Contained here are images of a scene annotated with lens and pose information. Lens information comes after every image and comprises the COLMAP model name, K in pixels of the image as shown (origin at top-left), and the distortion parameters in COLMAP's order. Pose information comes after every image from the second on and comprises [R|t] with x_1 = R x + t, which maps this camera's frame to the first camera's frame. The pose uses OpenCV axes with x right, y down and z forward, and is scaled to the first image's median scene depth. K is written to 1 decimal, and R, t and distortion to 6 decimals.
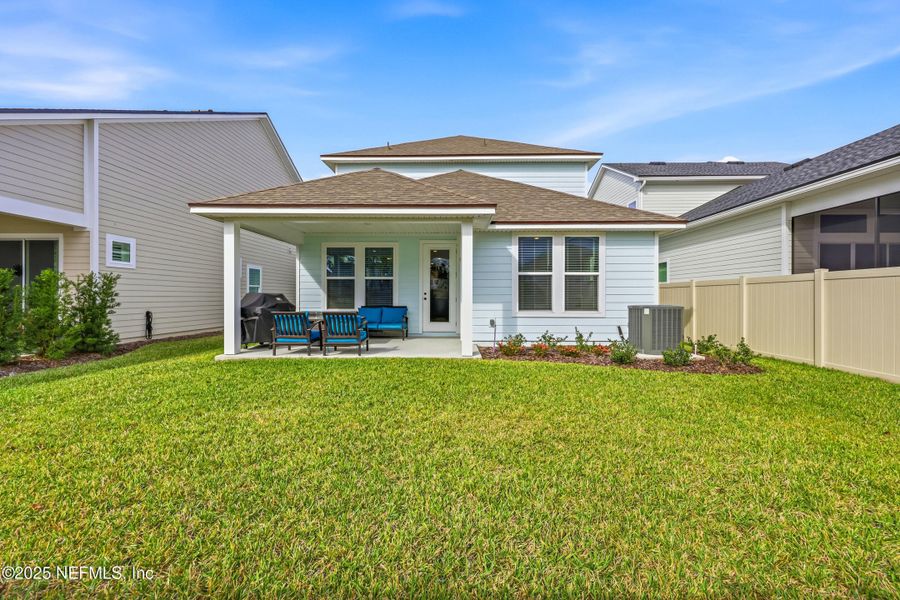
lens RADIAL K [[364.3, 0, 450.8], [0, 364.3, 298.1], [0, 0, 1]] dist [-0.002373, -0.000037]
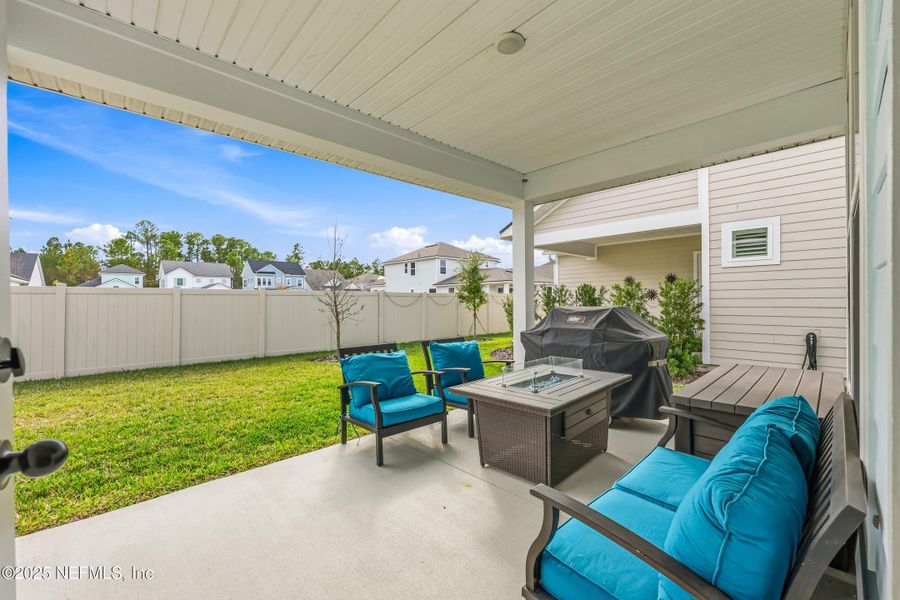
lens RADIAL K [[364.3, 0, 450.8], [0, 364.3, 298.1], [0, 0, 1]] dist [-0.002373, -0.000037]
pose [[-0.717482, -0.000639, -0.696577, -0.016161], [0.002850, 0.999989, -0.003853, -0.020209], [0.696571, -0.004750, -0.717472, 1.047212]]
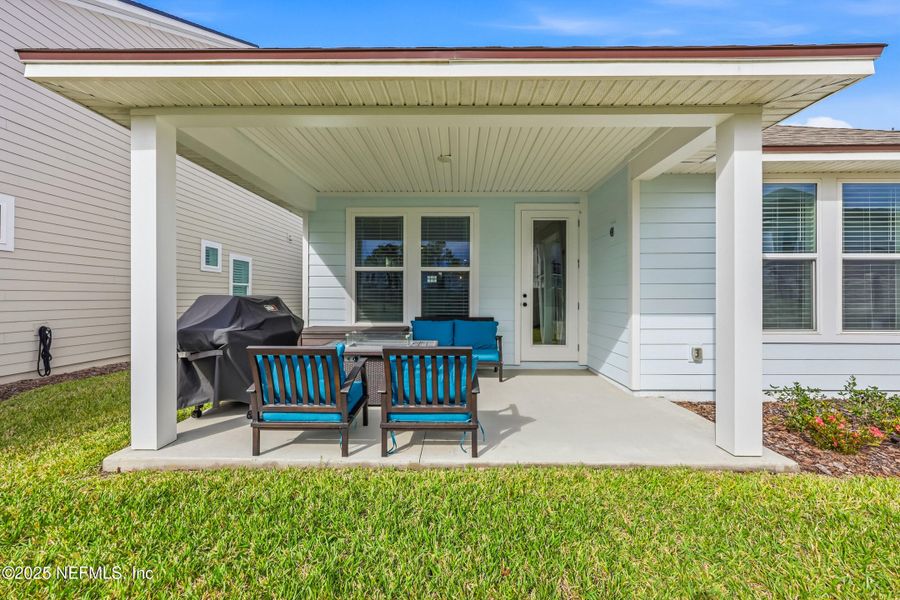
lens RADIAL K [[364.3, 0, 450.8], [0, 364.3, 298.1], [0, 0, 1]] dist [-0.002373, -0.000037]
pose [[0.999993, -0.000437, 0.003805, -0.199165], [0.000440, 0.999999, -0.001002, -0.008212], [-0.003804, 0.001003, 0.999992, 0.437074]]
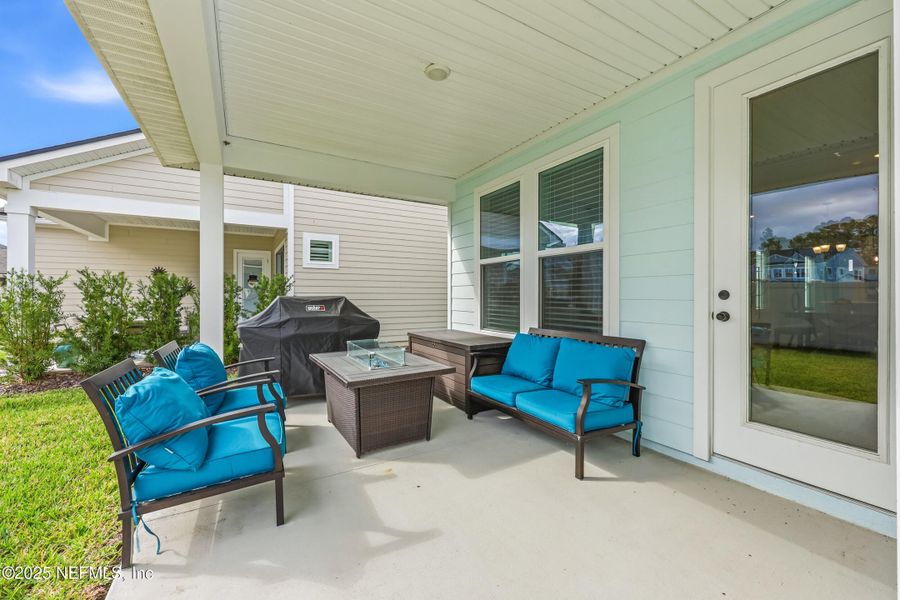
lens RADIAL K [[366.0, 0, 448.4], [0, 366.0, 298.4], [0, 0, 1]] dist [-0.006530, 0.000037]
pose [[0.520233, 0.002961, -0.854019, 0.040515], [-0.004119, 0.999991, 0.000958, -0.009803], [0.854014, 0.003019, 0.520241, 0.757804]]
